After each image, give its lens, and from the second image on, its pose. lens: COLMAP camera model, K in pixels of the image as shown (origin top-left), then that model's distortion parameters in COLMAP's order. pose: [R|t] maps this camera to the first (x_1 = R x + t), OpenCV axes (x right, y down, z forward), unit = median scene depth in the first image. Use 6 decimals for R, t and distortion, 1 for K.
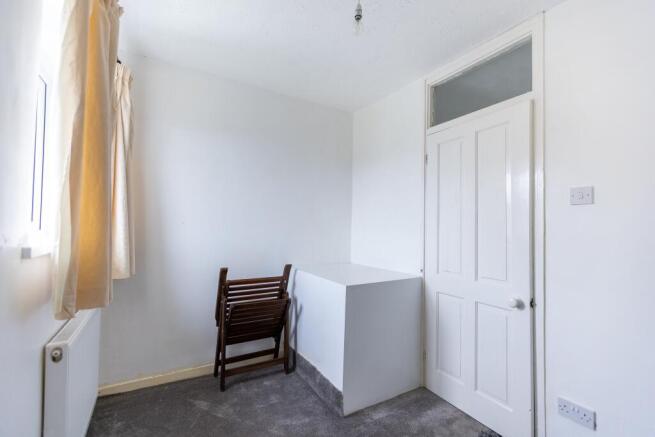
lens RADIAL K [[293.3, 0, 327.5], [0, 293.3, 218.5], [0, 0, 1]] dist [-0.000491, 0.000178]
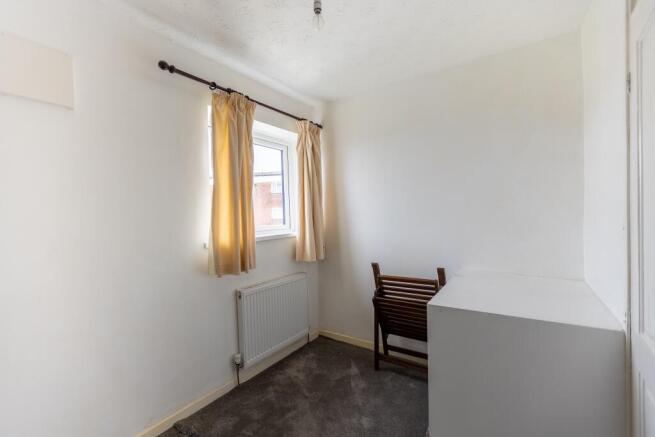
lens RADIAL K [[293.3, 0, 327.5], [0, 293.3, 218.5], [0, 0, 1]] dist [-0.000491, 0.000178]
pose [[0.409866, -0.013530, -0.912045, 0.599967], [0.059569, 0.998152, 0.011963, -0.024821], [0.910198, -0.059233, 0.409915, 0.387625]]
